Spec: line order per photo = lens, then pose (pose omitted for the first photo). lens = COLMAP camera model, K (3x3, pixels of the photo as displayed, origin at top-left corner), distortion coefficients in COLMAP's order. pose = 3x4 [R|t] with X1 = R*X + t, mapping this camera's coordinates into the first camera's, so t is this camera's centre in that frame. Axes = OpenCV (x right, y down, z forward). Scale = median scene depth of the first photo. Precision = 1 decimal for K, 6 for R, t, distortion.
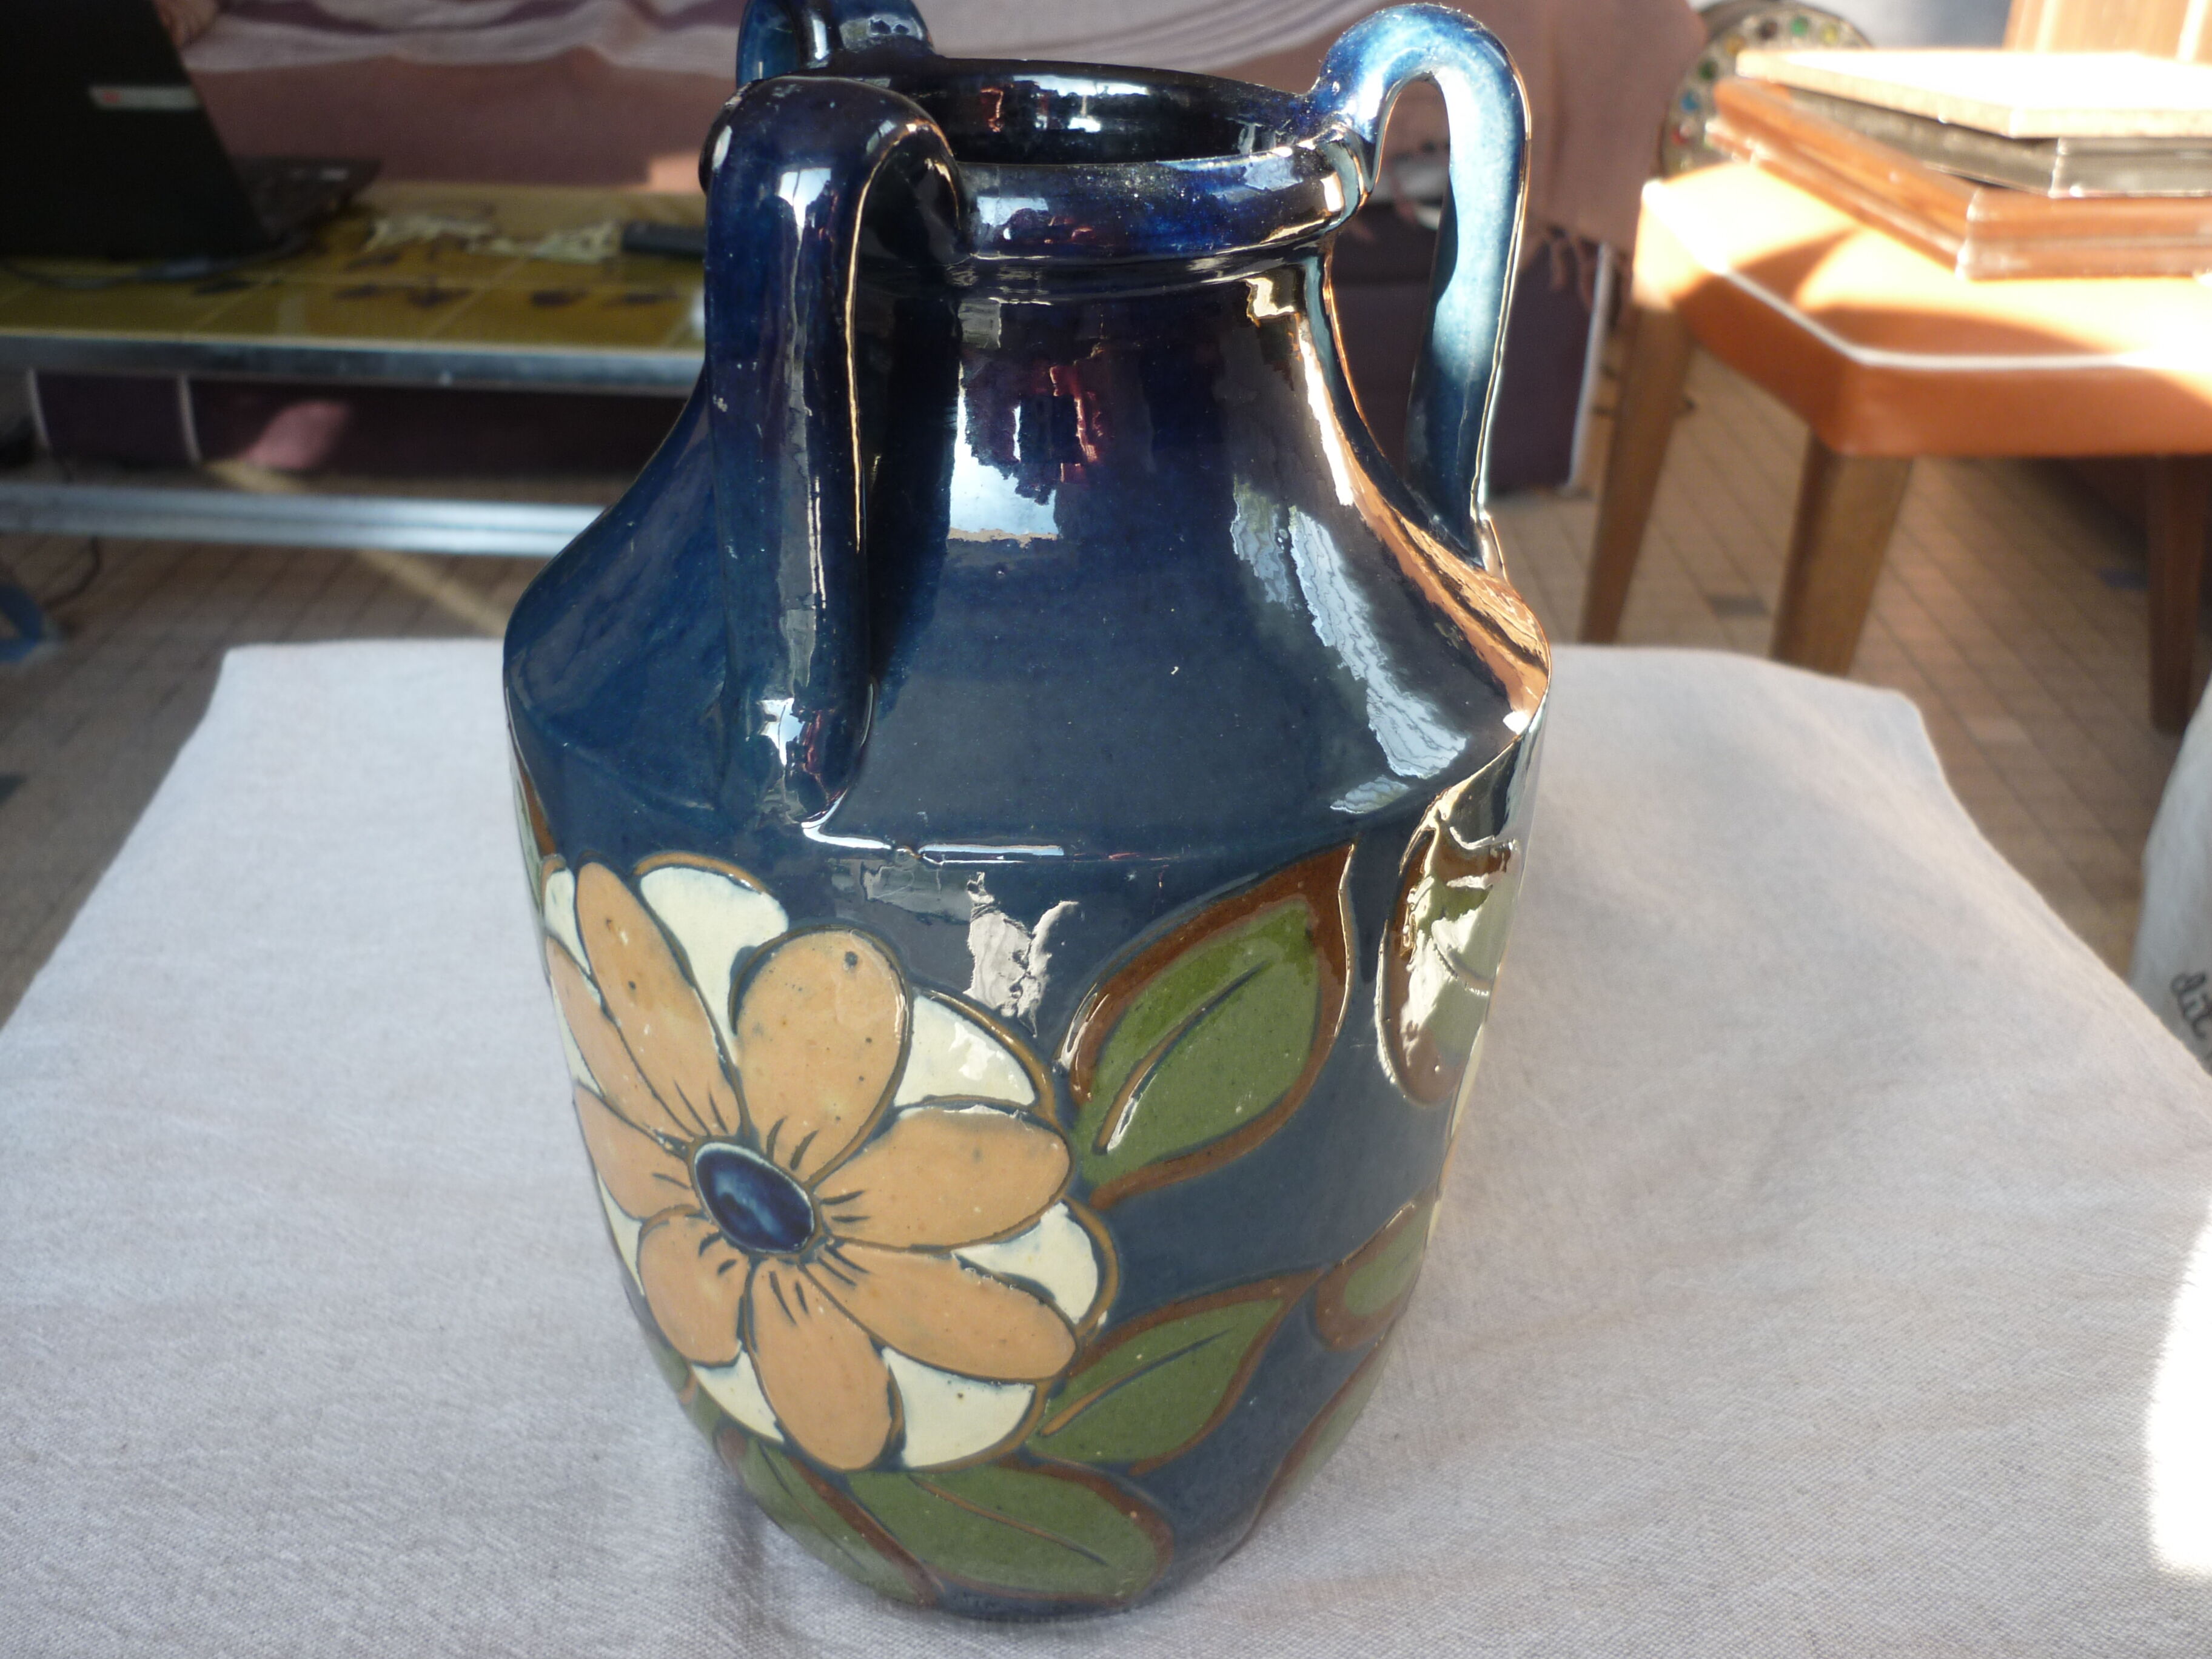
lens RADIAL K [[2164.4, 0, 1106.9], [0, 2164.4, 827.2], [0, 0, 1]] dist [-0.047482, 0.000000]
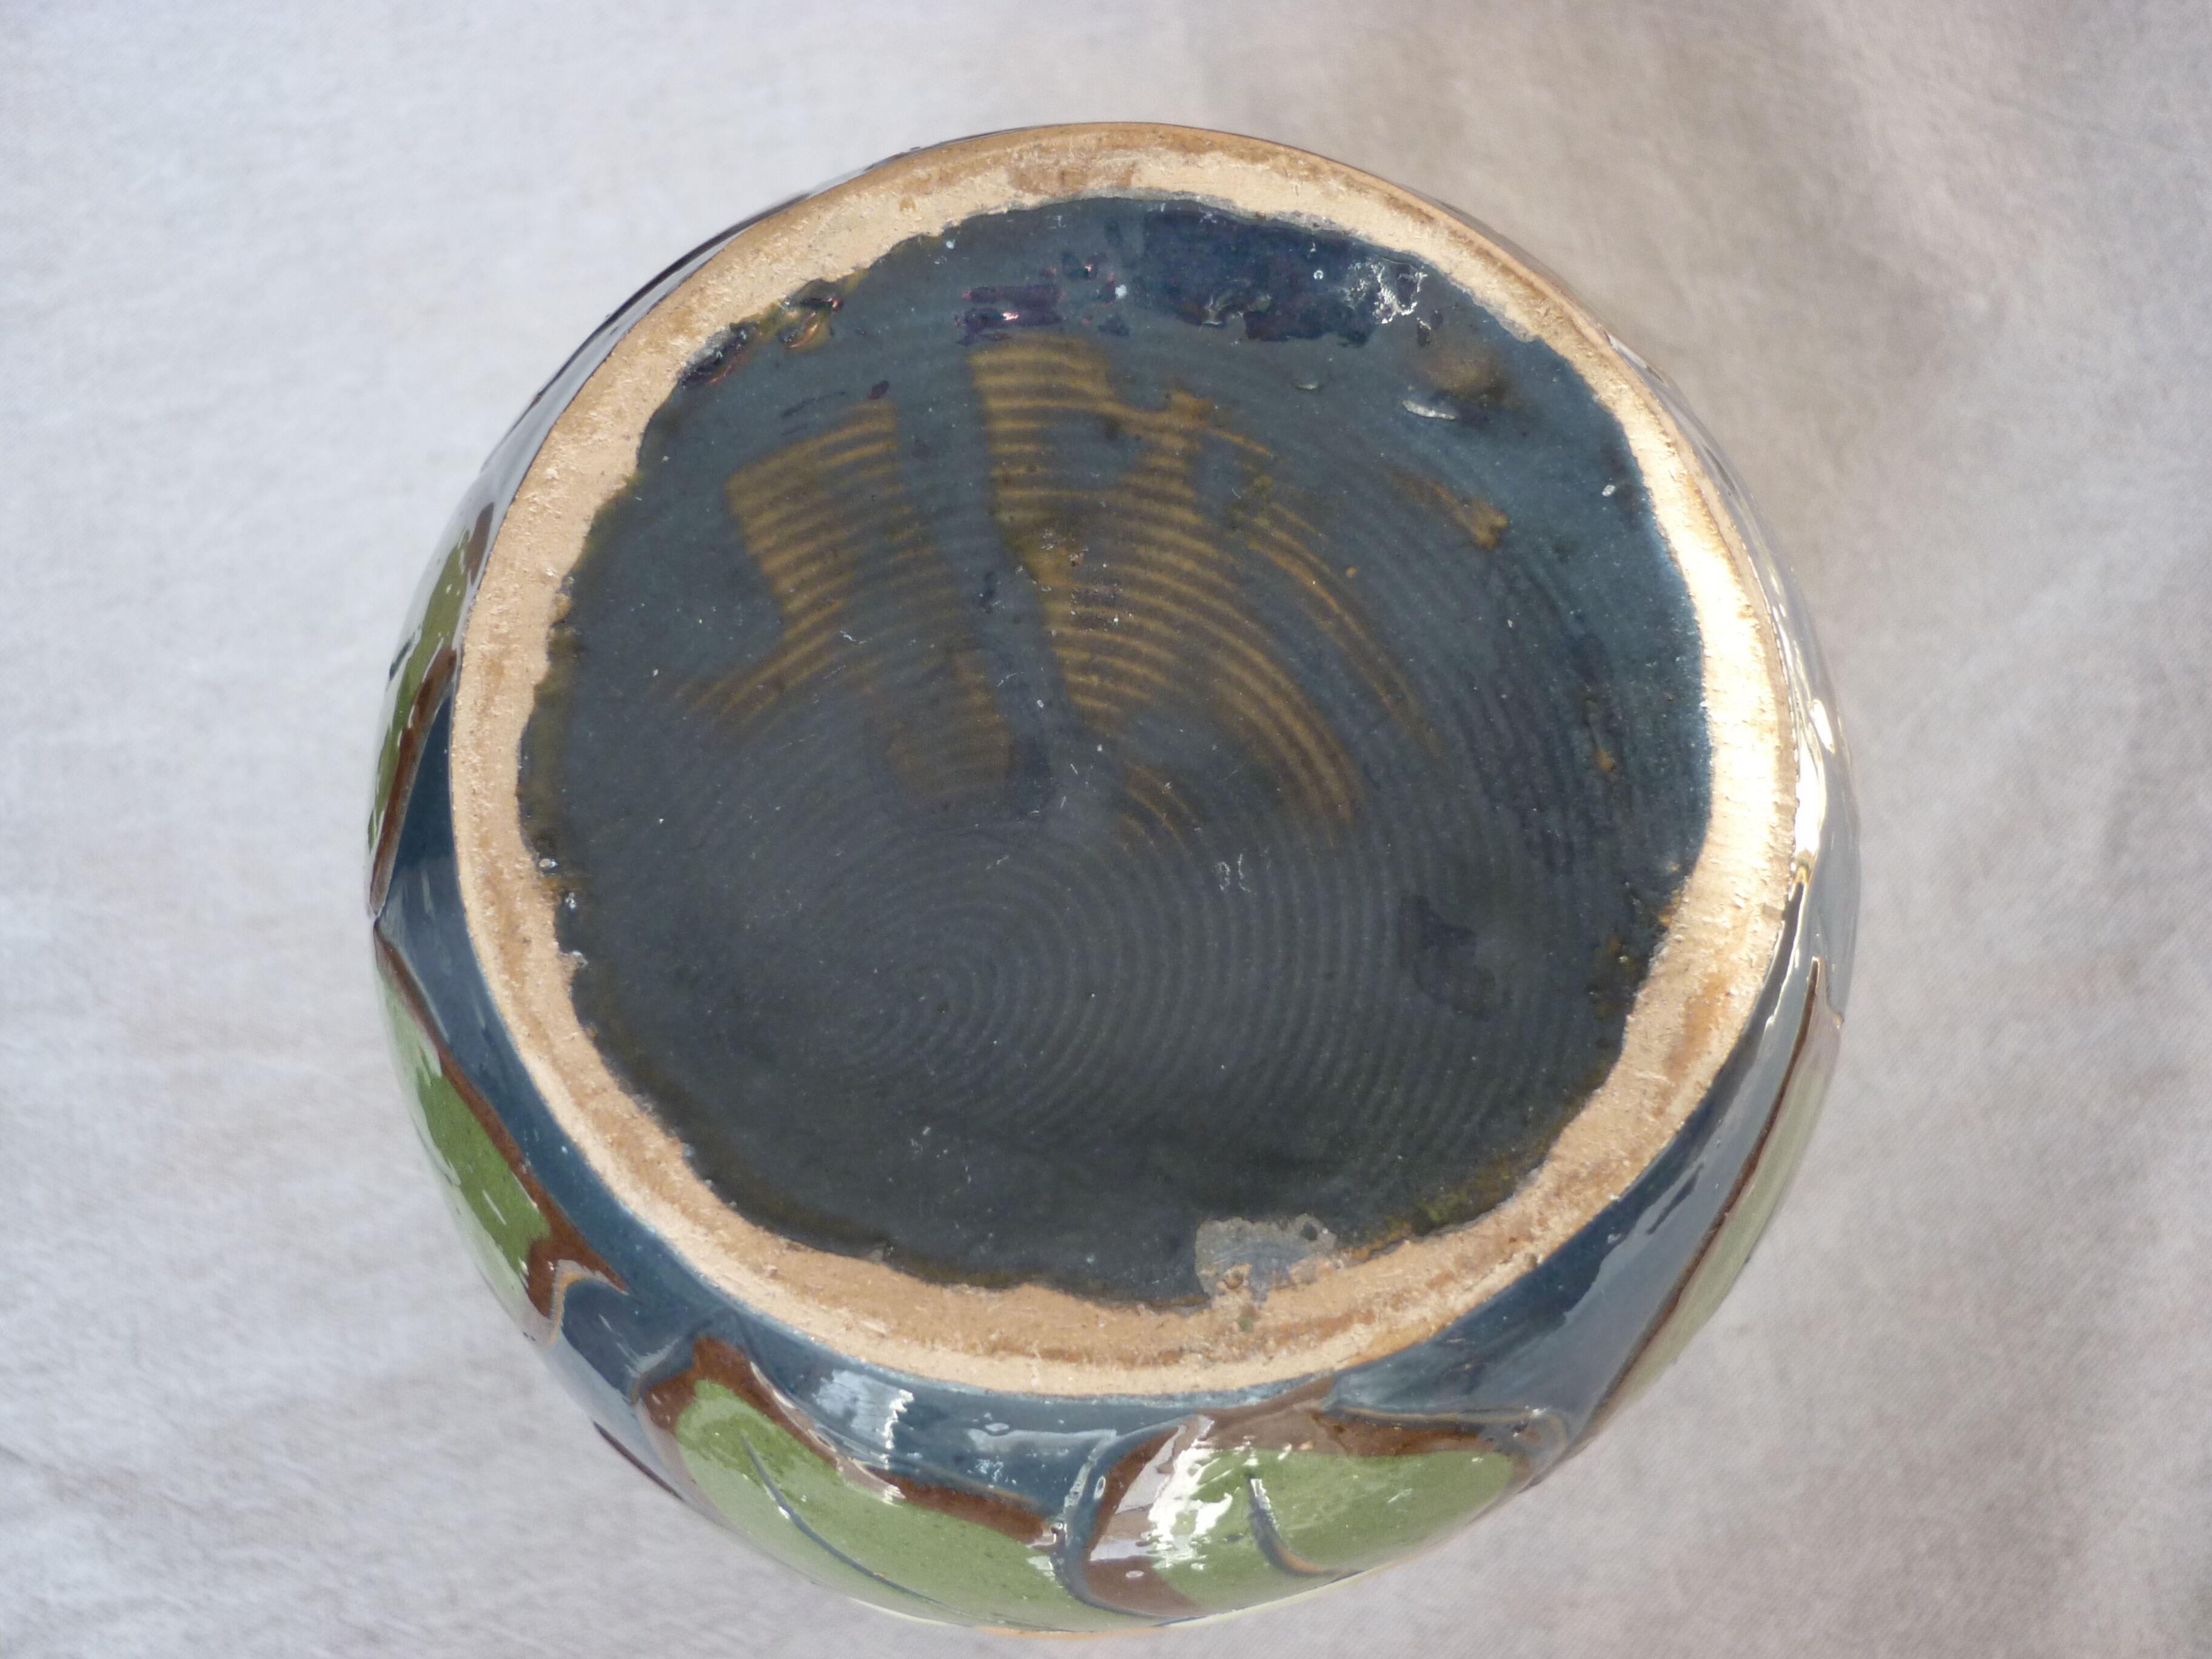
lens RADIAL K [[2164.4, 0, 1089.8], [0, 2164.4, 845.0], [0, 0, 1]] dist [-0.047482, 0.000000]
pose [[0.988804, -0.149200, 0.002500, -0.099539], [0.096286, 0.650746, 0.753166, -0.495488], [-0.114000, -0.744493, 0.657826, 0.455783]]
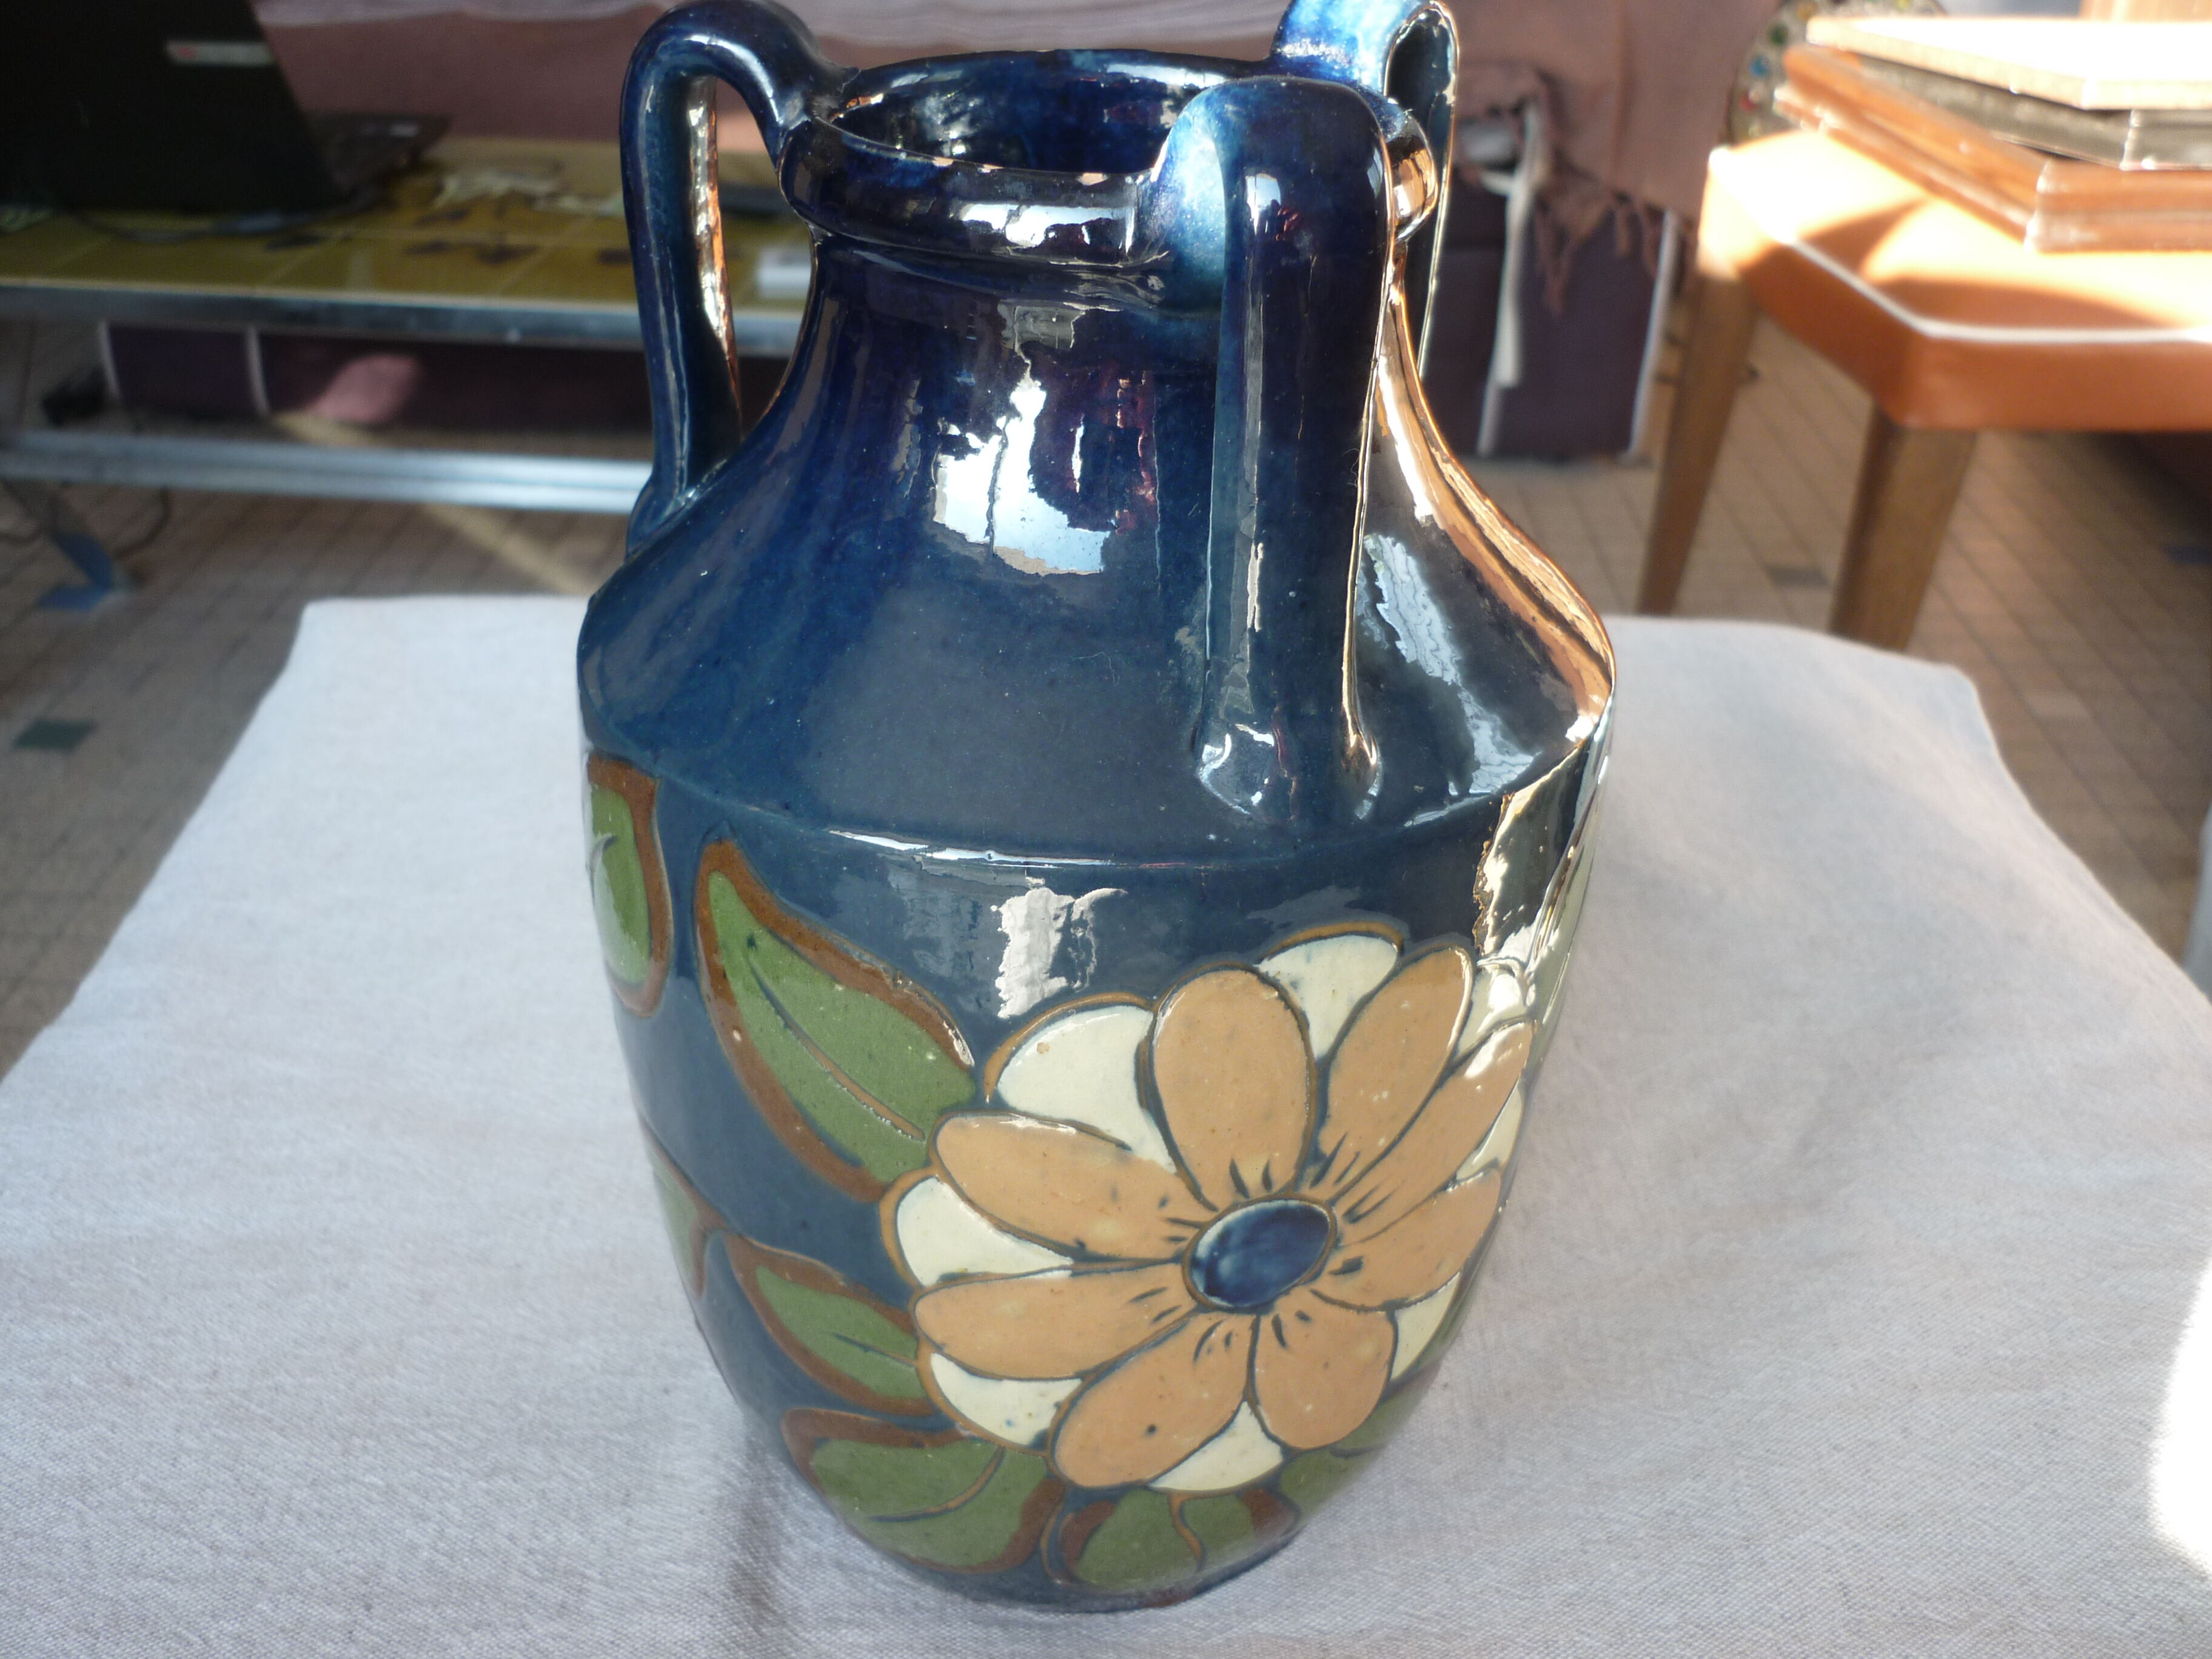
lens RADIAL K [[2164.4, 0, 1107.4], [0, 2164.4, 828.8], [0, 0, 1]] dist [-0.047482, 0.000000]
pose [[0.999599, 0.015295, -0.023847, -0.003840], [-0.014847, 0.999711, 0.018886, -0.000669], [0.024129, -0.018525, 0.999537, -0.021010]]
